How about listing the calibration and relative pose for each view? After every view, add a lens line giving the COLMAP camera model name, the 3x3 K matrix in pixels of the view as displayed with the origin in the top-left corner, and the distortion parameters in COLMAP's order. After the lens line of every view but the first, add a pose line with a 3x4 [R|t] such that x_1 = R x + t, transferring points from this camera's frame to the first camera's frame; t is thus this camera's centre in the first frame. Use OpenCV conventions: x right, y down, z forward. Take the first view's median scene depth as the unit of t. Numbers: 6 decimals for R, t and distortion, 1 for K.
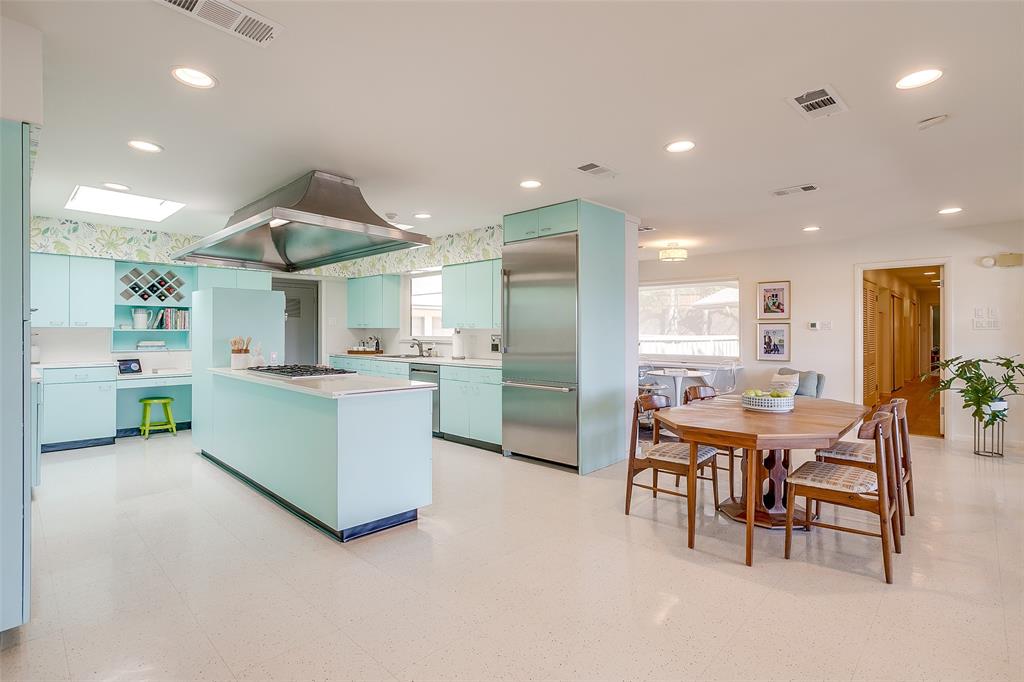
lens RADIAL K [[493.2, 0, 529.0], [0, 493.2, 331.1], [0, 0, 1]] dist [-0.011859, 0.004267]
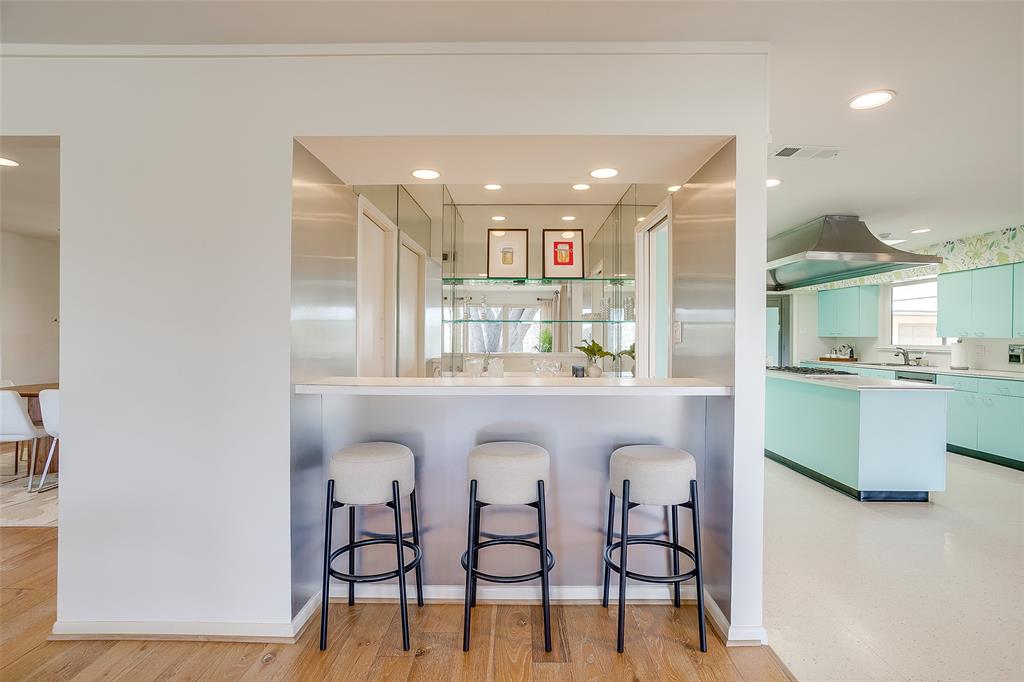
lens RADIAL K [[493.2, 0, 509.5], [0, 493.2, 341.5], [0, 0, 1]] dist [-0.011859, 0.004267]
pose [[0.662282, 0.006002, -0.749230, -0.008574], [-0.001672, 0.999977, 0.006533, -0.001889], [0.749252, -0.003073, 0.662277, -0.269160]]
